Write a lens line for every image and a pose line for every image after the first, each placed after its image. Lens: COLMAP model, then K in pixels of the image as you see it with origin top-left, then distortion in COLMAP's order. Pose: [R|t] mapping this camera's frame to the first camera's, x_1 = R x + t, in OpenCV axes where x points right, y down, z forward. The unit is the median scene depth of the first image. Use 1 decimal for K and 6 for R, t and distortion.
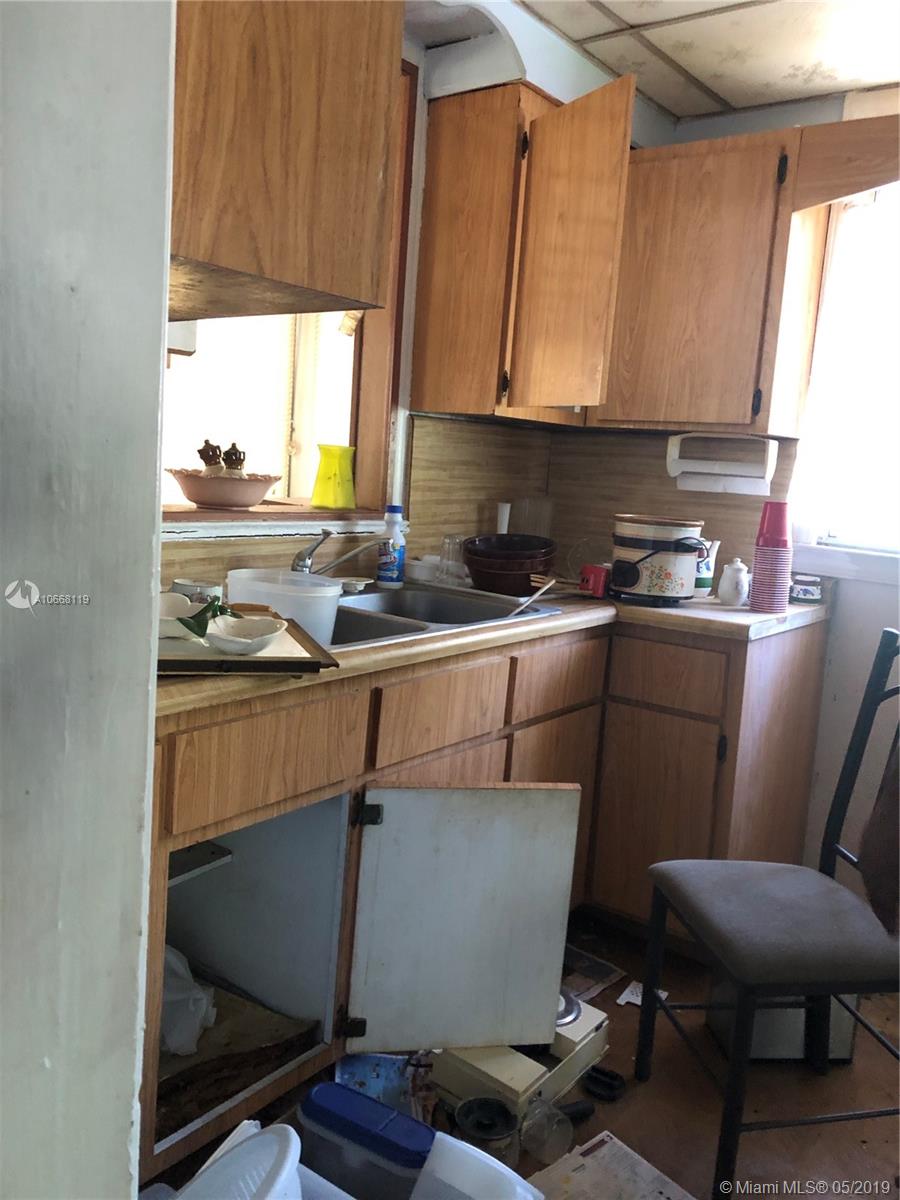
lens RADIAL K [[982.5, 0, 433.5], [0, 982.5, 593.0], [0, 0, 1]] dist [0.012105, 0.002180]
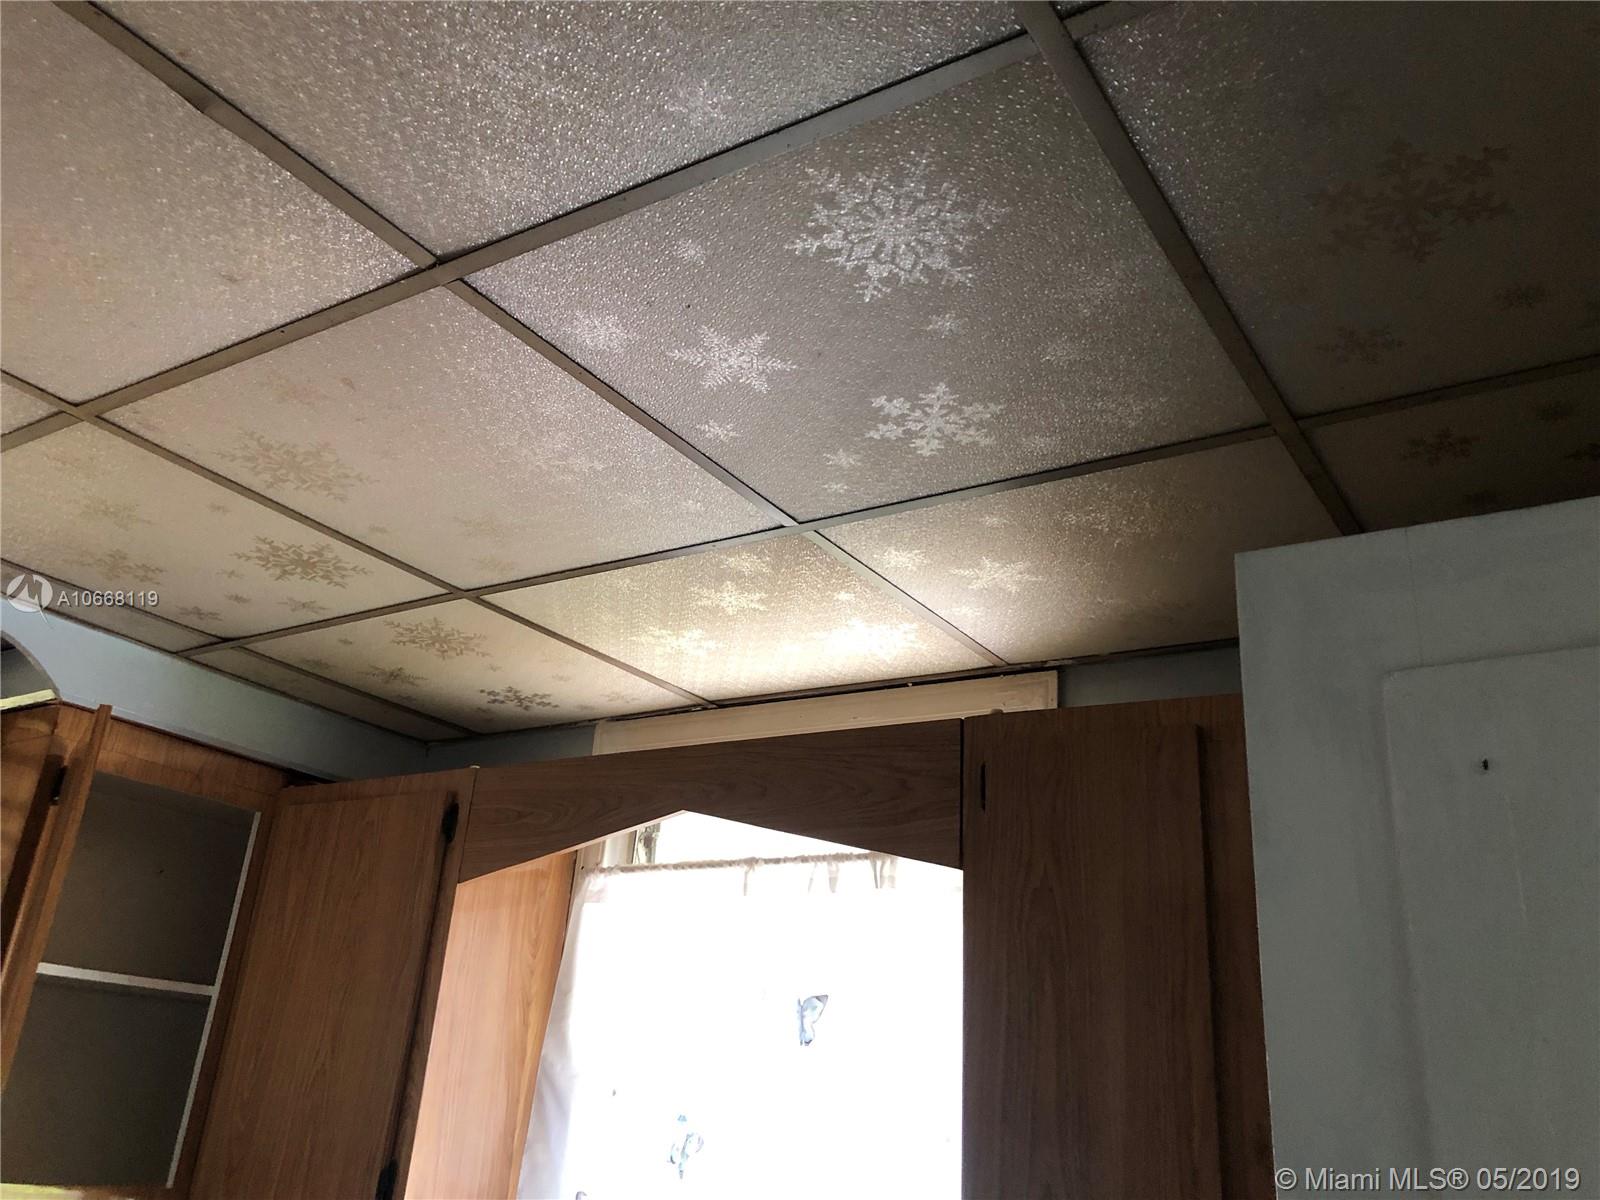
lens RADIAL K [[1310.0, 0, 800.0], [0, 1310.0, 600.0], [0, 0, 1]] dist [0.012105, 0.002180]
pose [[0.996352, 0.029756, 0.079988, 0.524828], [0.013611, 0.869852, -0.493125, -0.105866], [-0.084251, 0.492415, 0.866273, 0.096528]]
